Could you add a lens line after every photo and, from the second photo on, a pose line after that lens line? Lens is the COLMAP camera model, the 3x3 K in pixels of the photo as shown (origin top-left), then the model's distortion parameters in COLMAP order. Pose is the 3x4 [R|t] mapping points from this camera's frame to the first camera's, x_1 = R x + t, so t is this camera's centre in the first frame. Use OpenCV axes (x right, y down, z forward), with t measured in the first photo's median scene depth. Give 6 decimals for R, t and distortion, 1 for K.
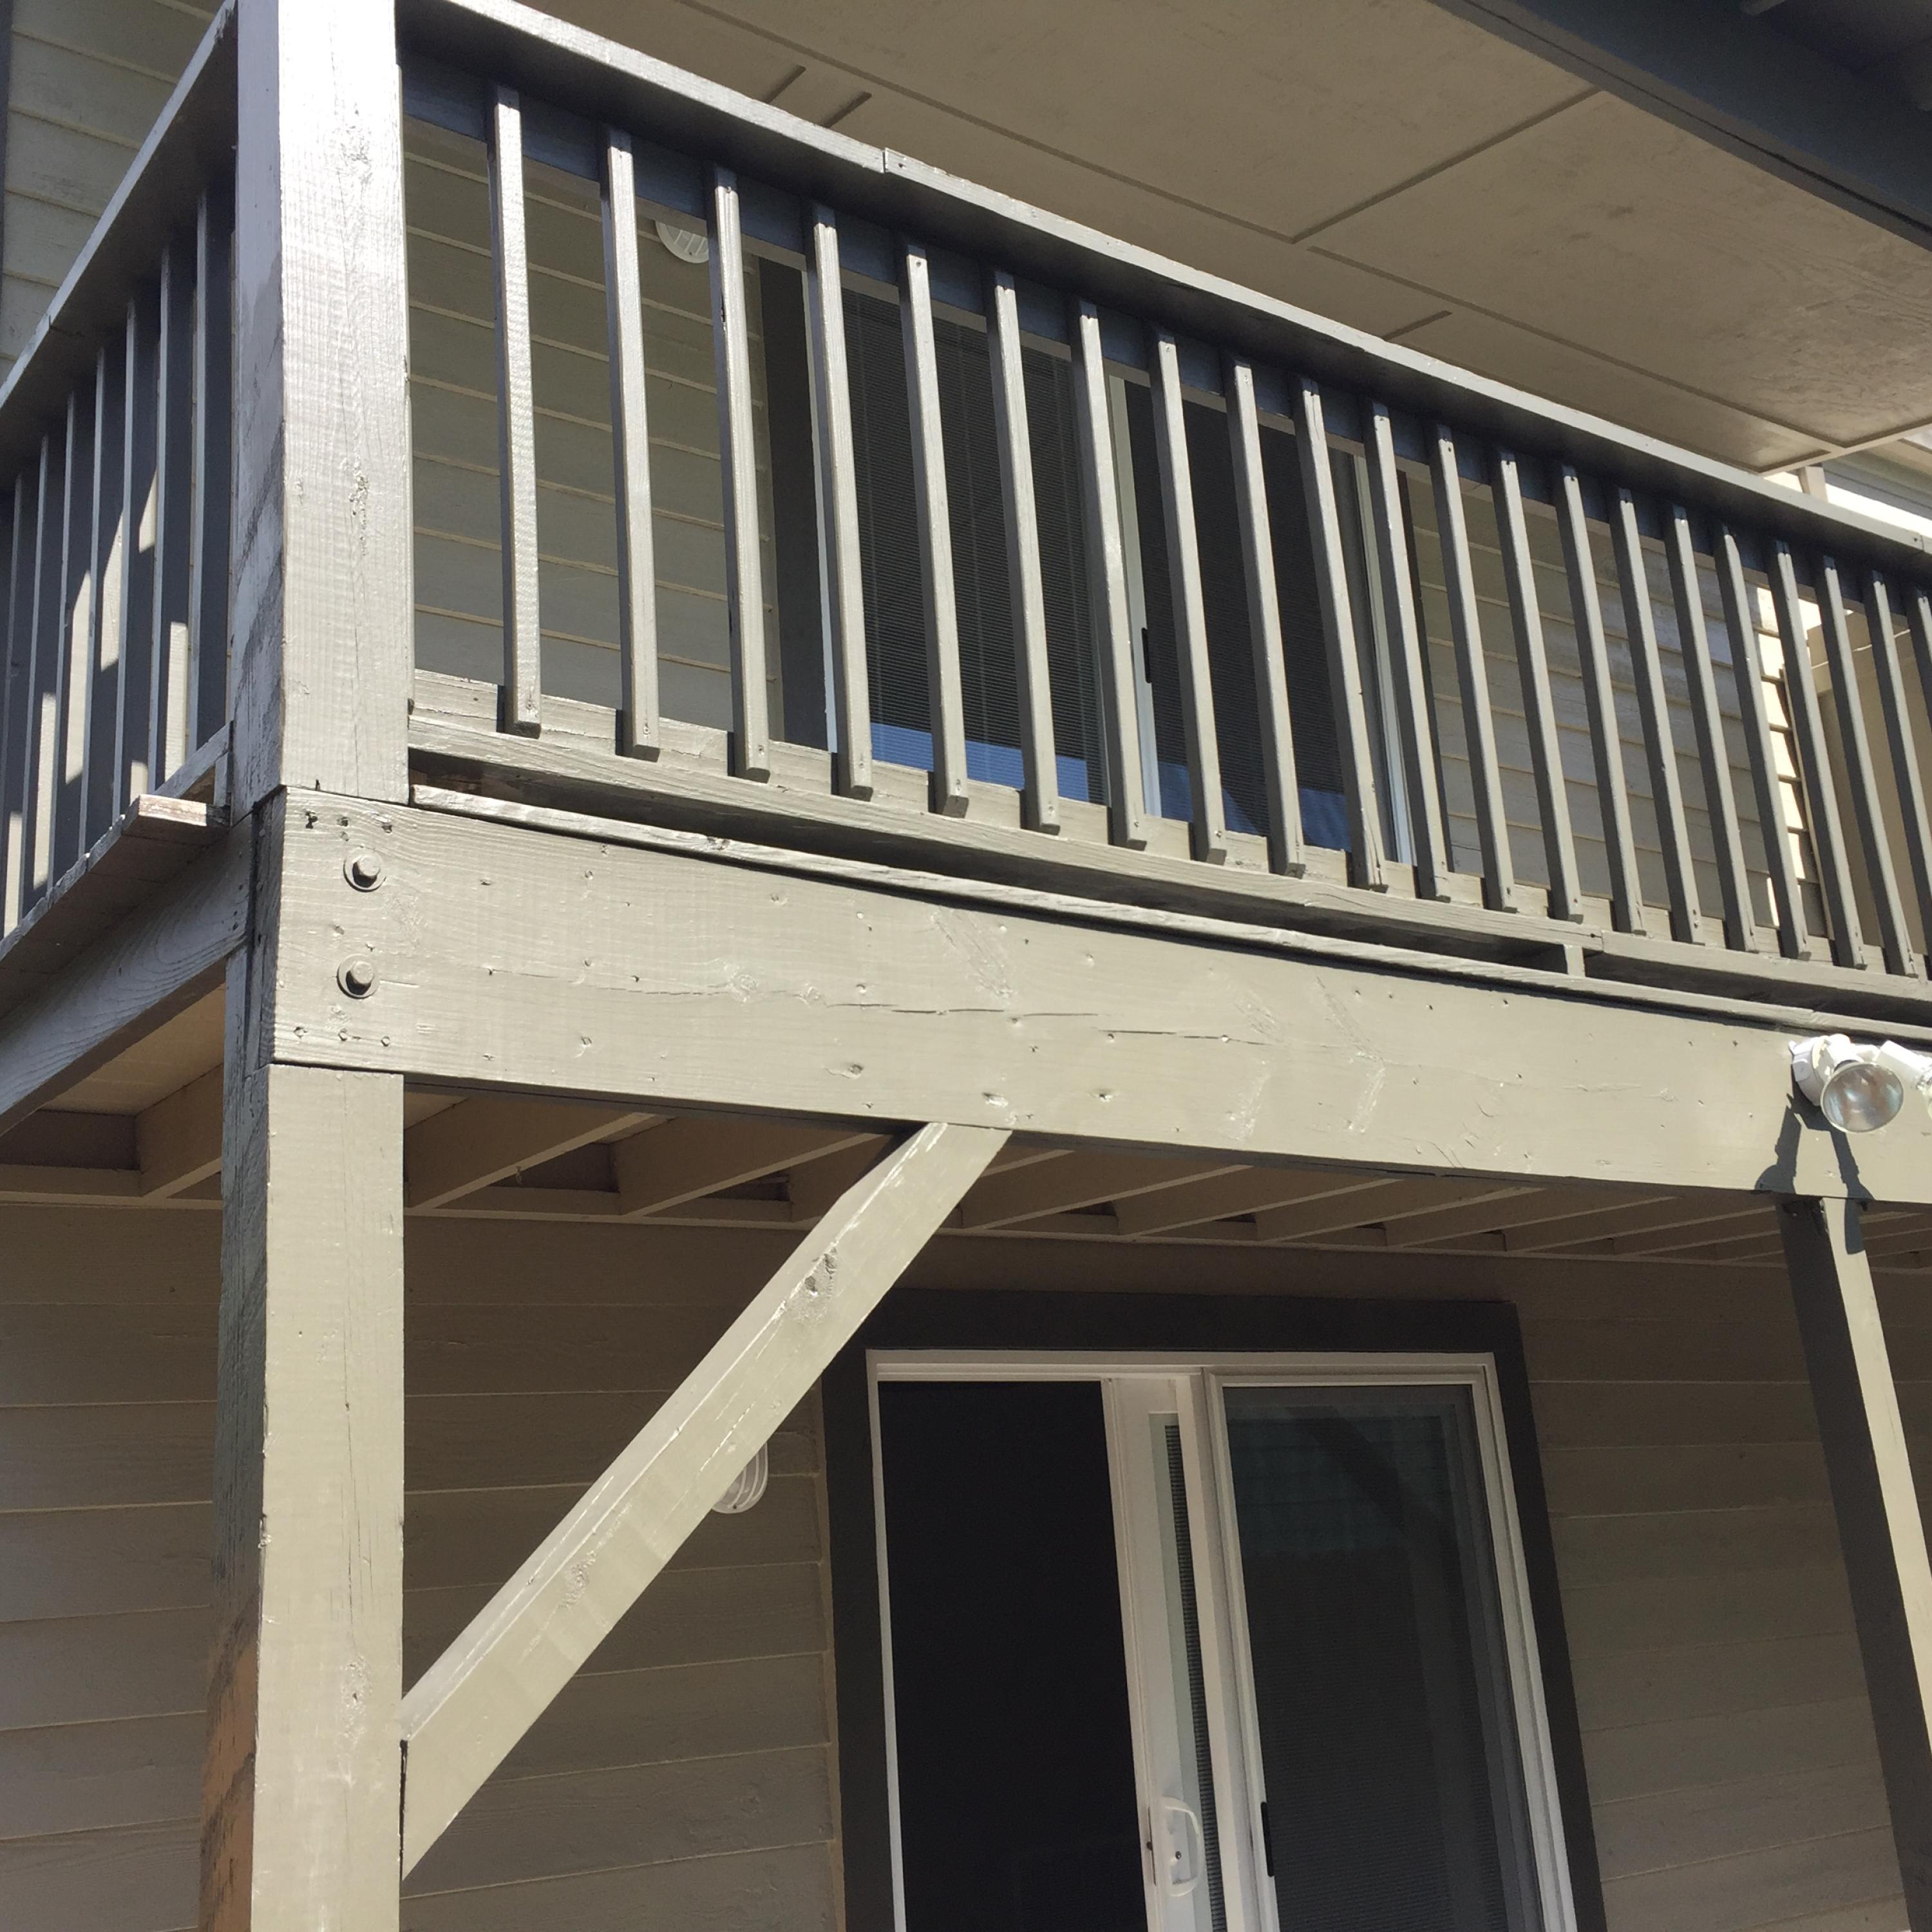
lens RADIAL K [[2218.5, 0, 965.3], [0, 2218.5, 967.0], [0, 0, 1]] dist [0.046624, 0.000000]
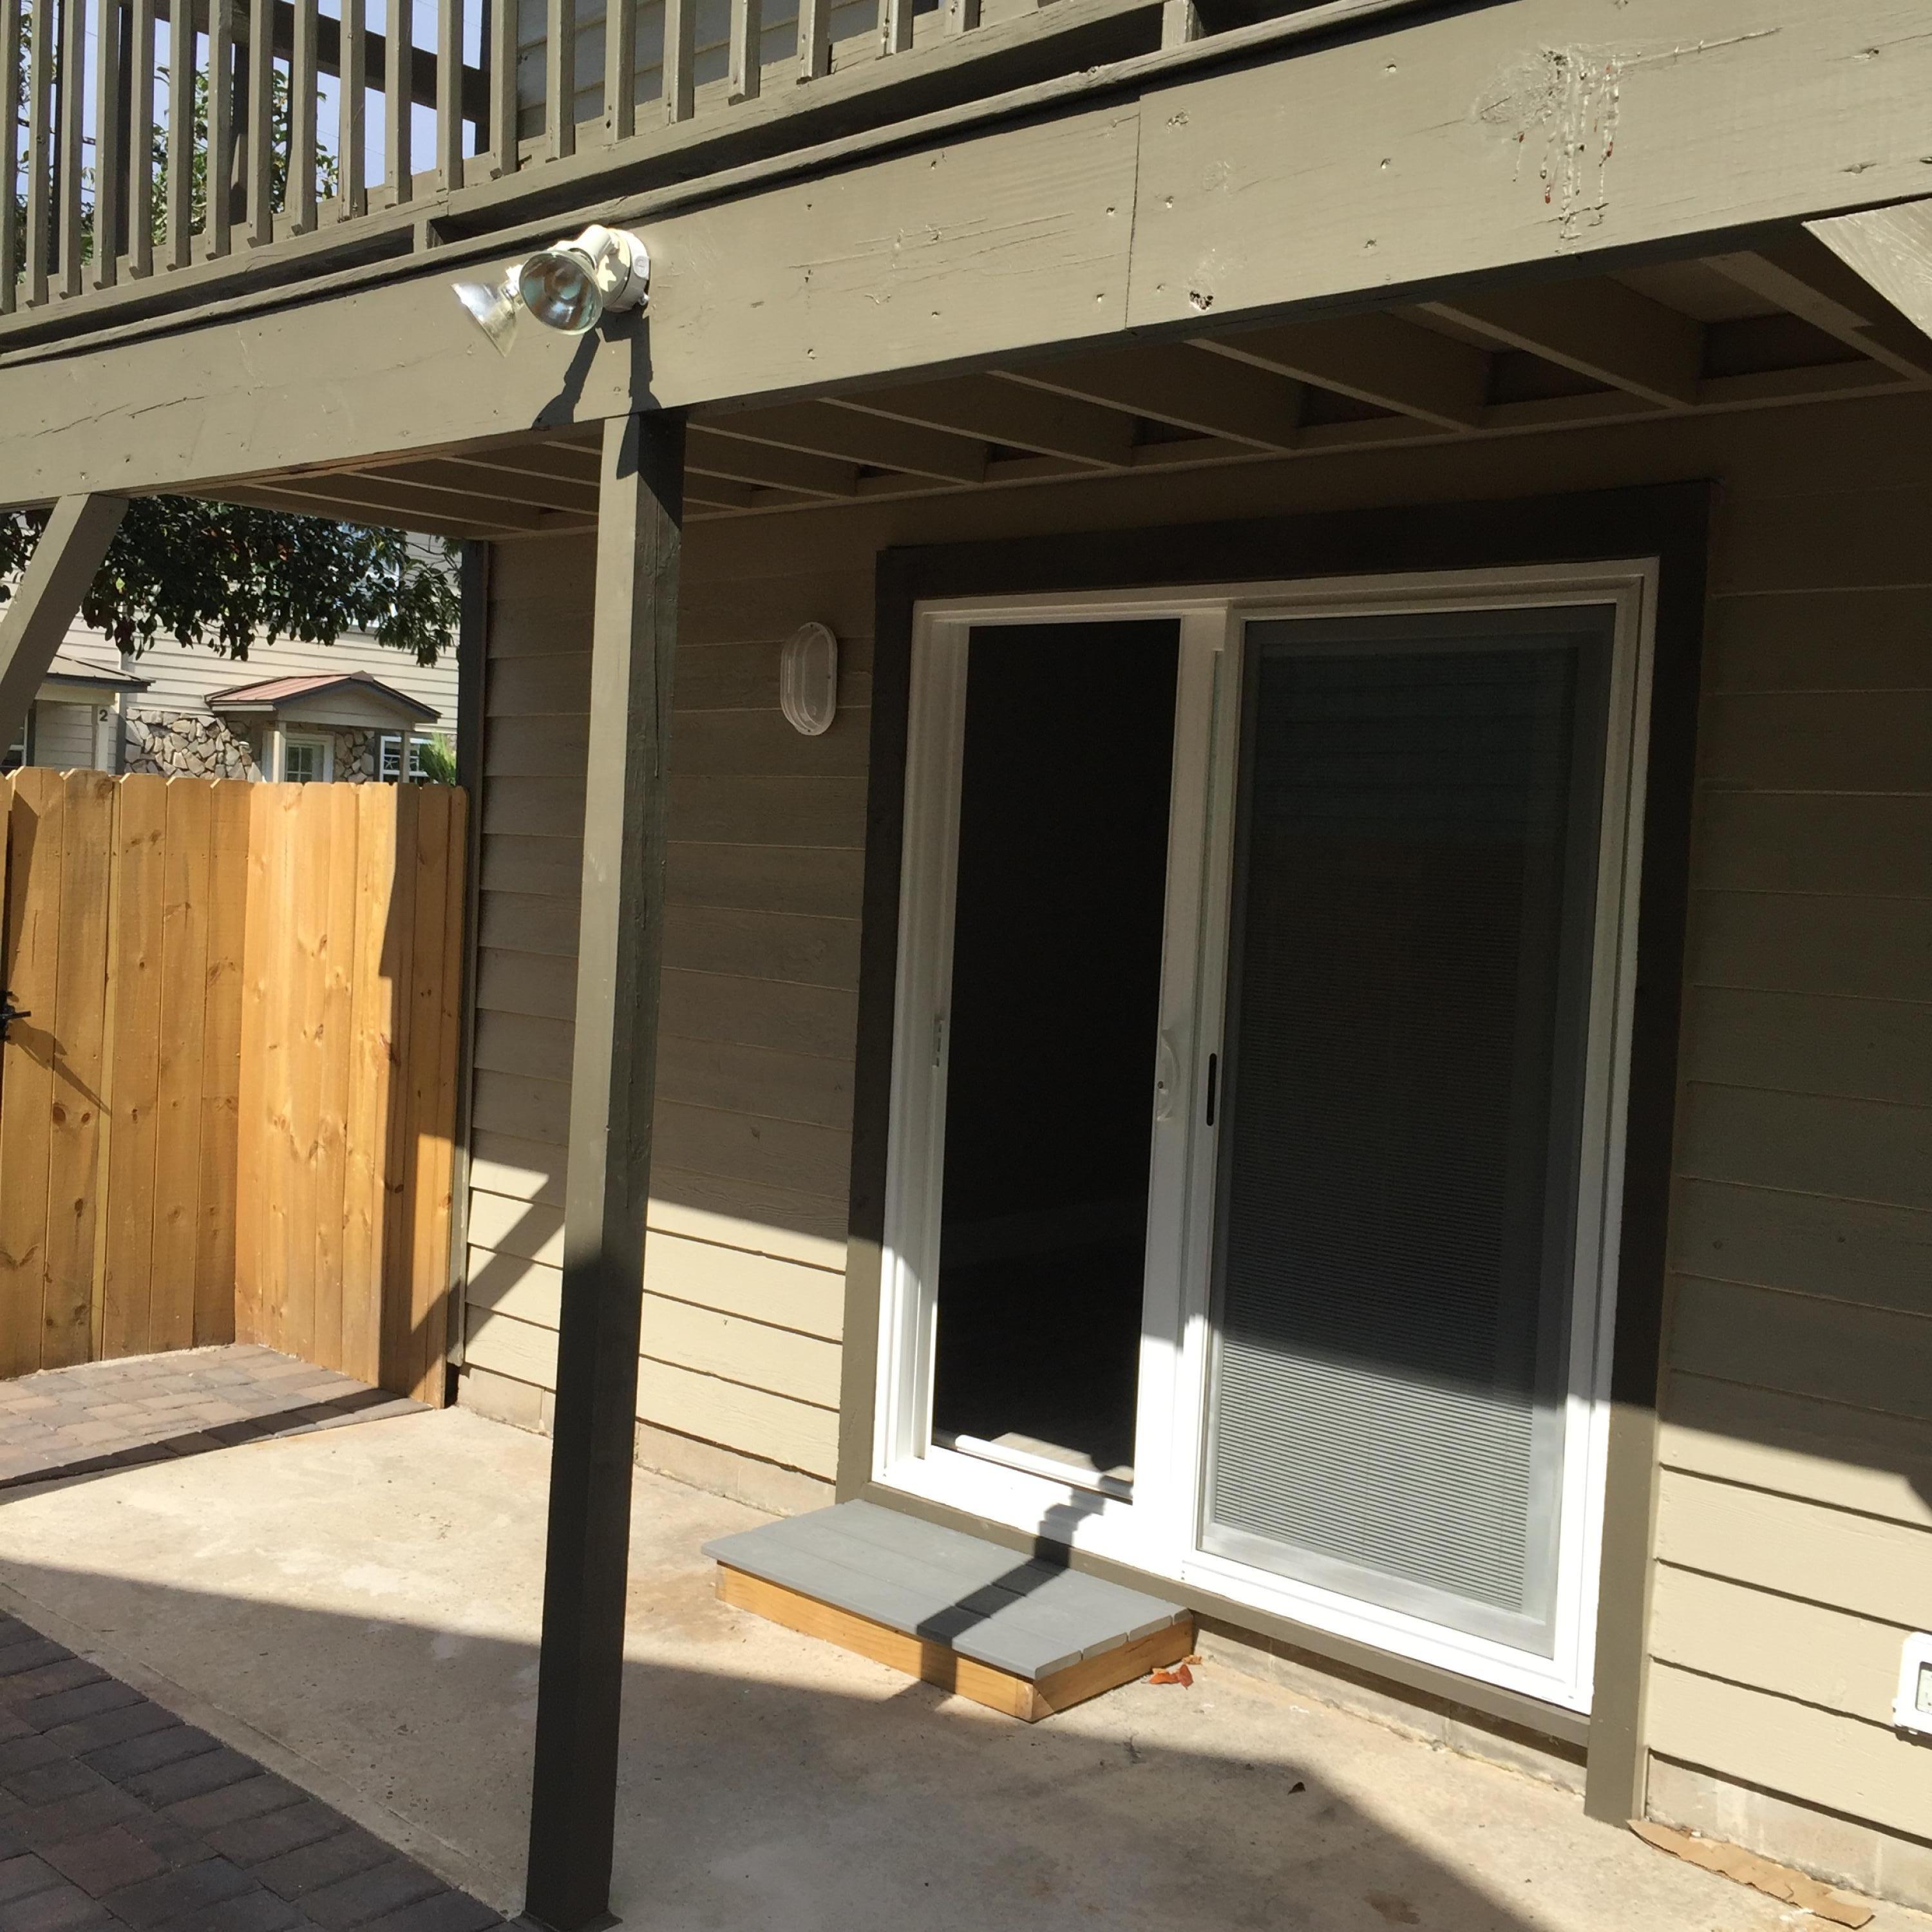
lens RADIAL K [[2218.5, 0, 963.4], [0, 2218.5, 958.3], [0, 0, 1]] dist [0.046624, 0.000000]
pose [[0.168696, 0.130823, -0.976948, 1.324609], [0.204328, 0.964981, 0.164503, 0.195492], [0.964257, -0.227369, 0.136058, 0.963848]]
